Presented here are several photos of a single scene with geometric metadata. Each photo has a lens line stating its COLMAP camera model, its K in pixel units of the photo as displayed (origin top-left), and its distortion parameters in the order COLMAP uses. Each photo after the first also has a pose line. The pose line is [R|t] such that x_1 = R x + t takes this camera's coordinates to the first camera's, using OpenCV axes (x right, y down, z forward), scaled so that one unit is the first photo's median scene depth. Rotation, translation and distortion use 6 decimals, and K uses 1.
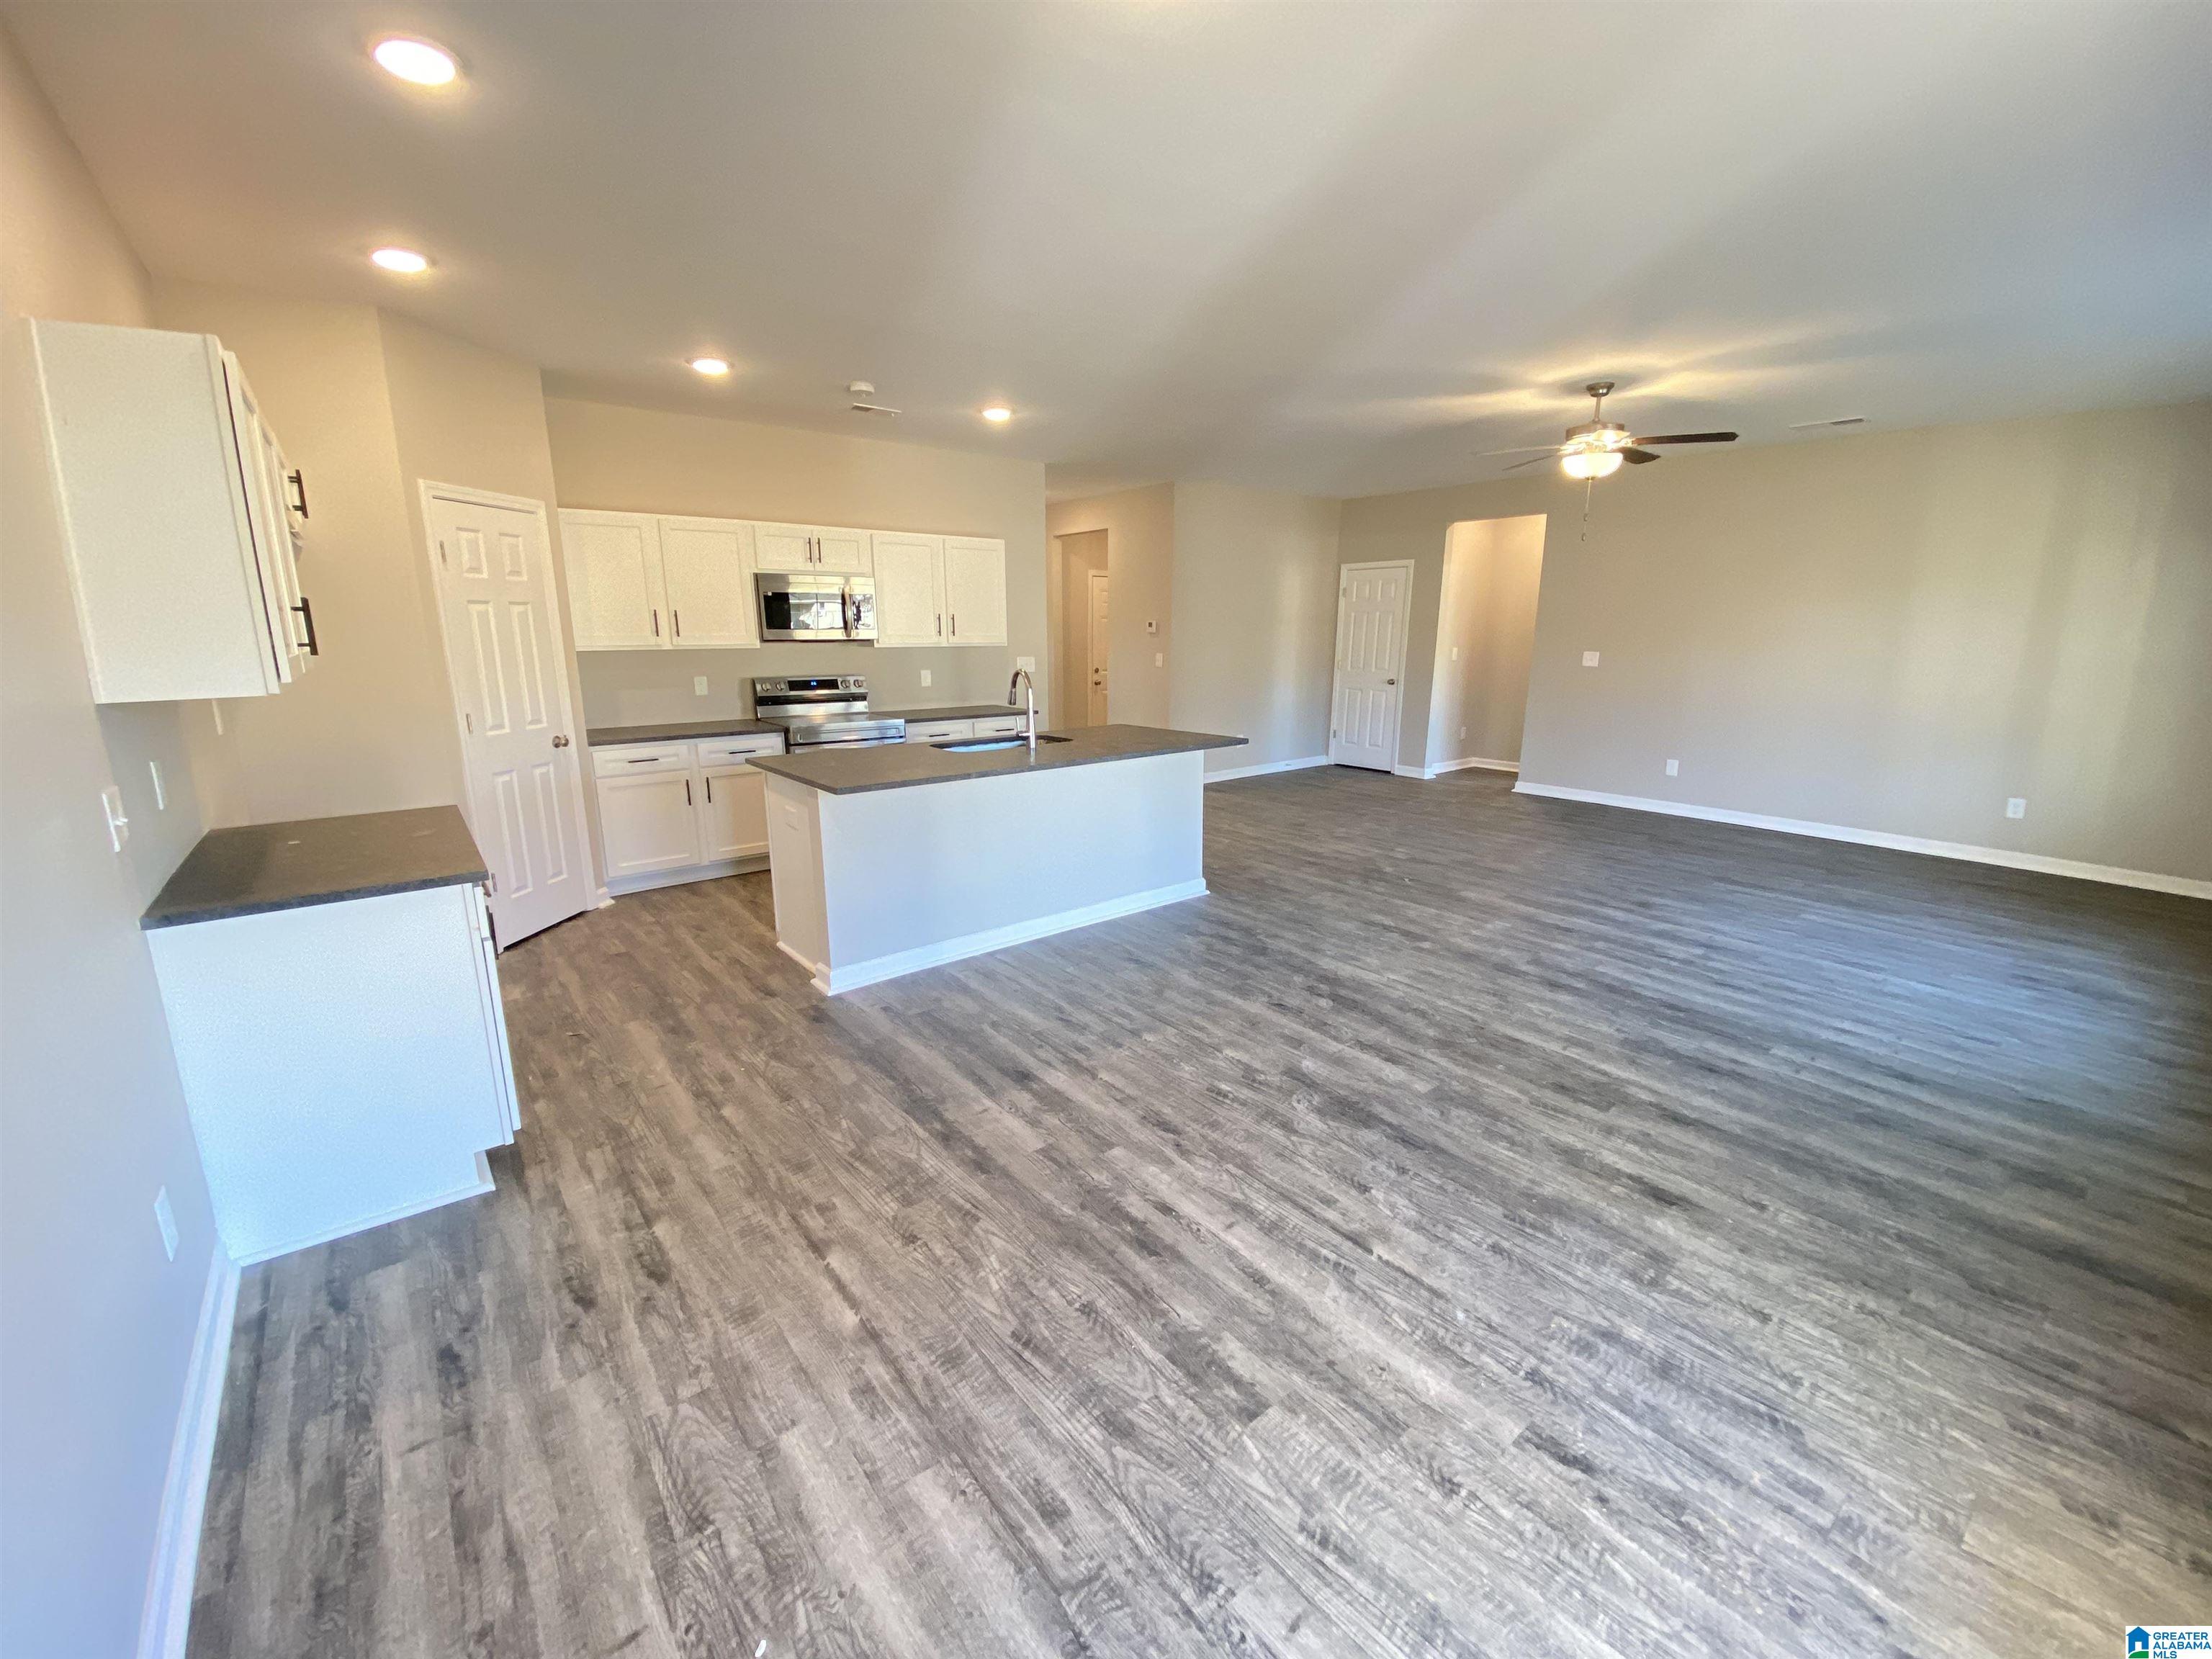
lens RADIAL K [[898.8, 0, 1102.1], [0, 898.8, 824.6], [0, 0, 1]] dist [0.020827, -0.019893]
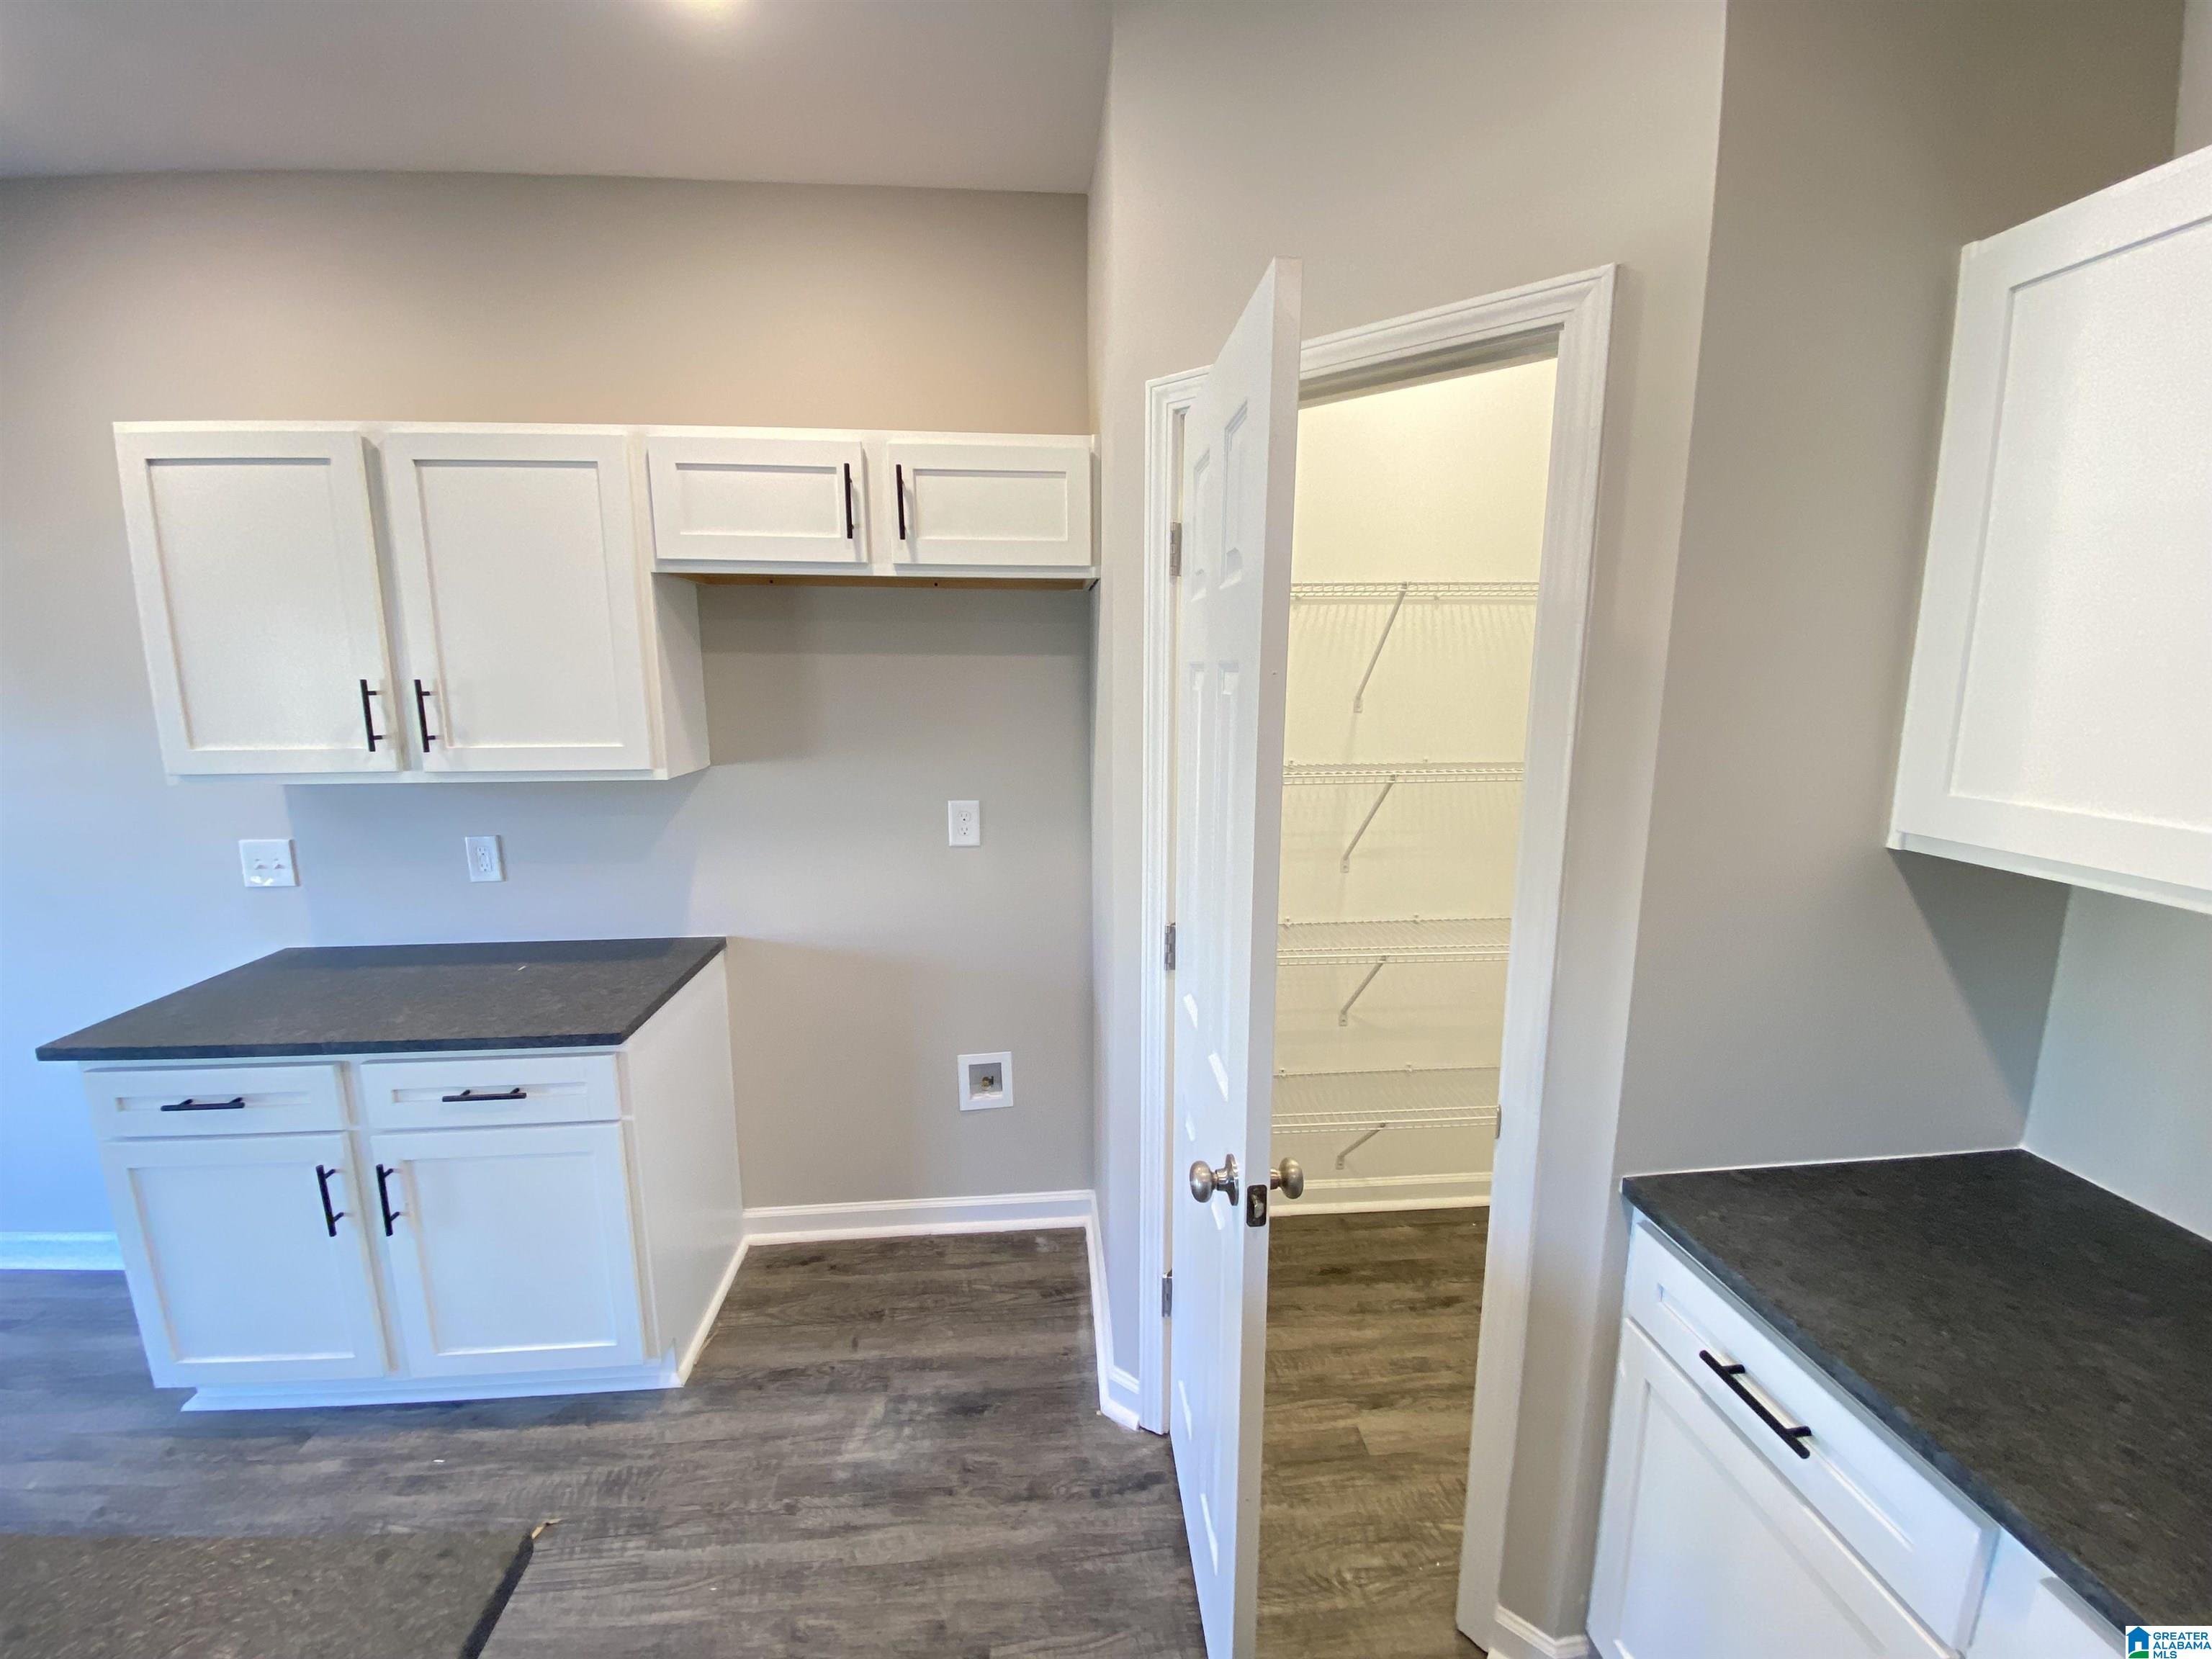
lens RADIAL K [[898.8, 0, 1102.1], [0, 898.8, 824.6], [0, 0, 1]] dist [0.020827, -0.019893]
pose [[-0.553783, 0.149000, -0.819221, -0.261805], [-0.176225, 0.940599, 0.290203, -0.217788], [0.813799, 0.305077, -0.494631, 0.891904]]
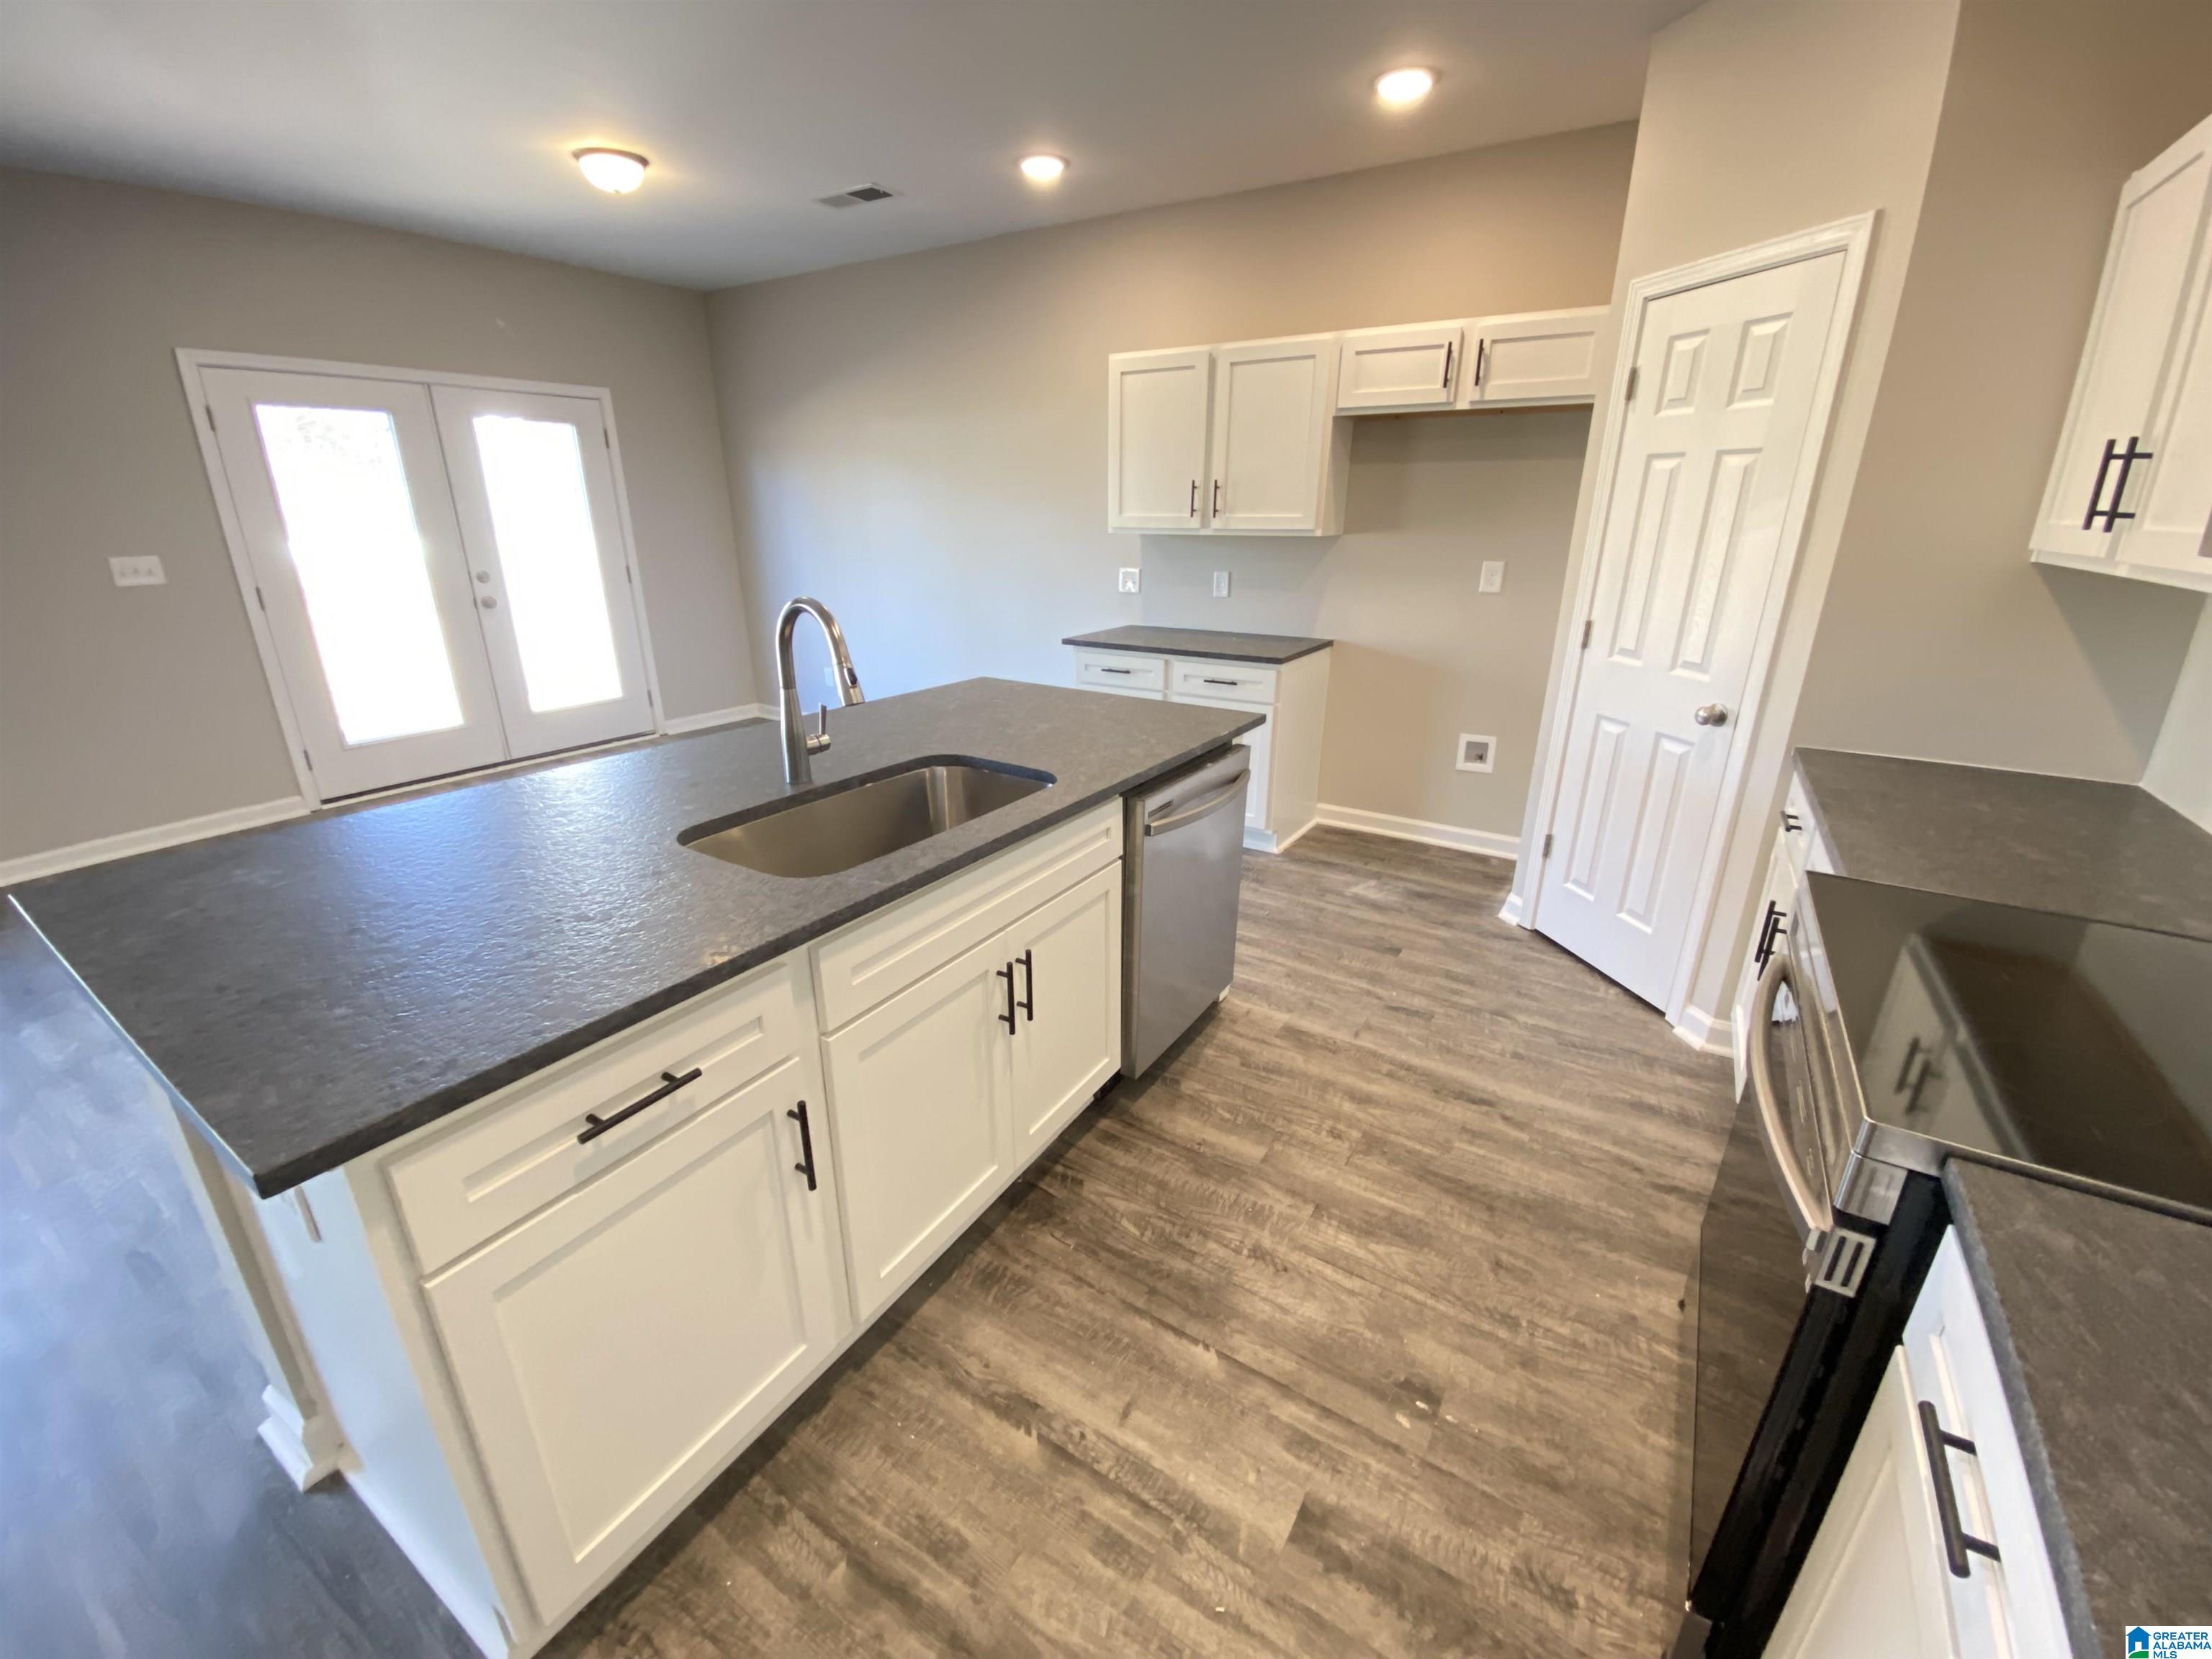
lens RADIAL K [[889.4, 0, 1097.1], [0, 889.4, 823.3], [0, 0, 1]] dist [0.018272, -0.021563]
pose [[-0.946434, 0.106653, -0.304774, -0.070771], [-0.070866, 0.852255, 0.518305, -0.249789], [0.315023, 0.512139, -0.799045, 1.169133]]
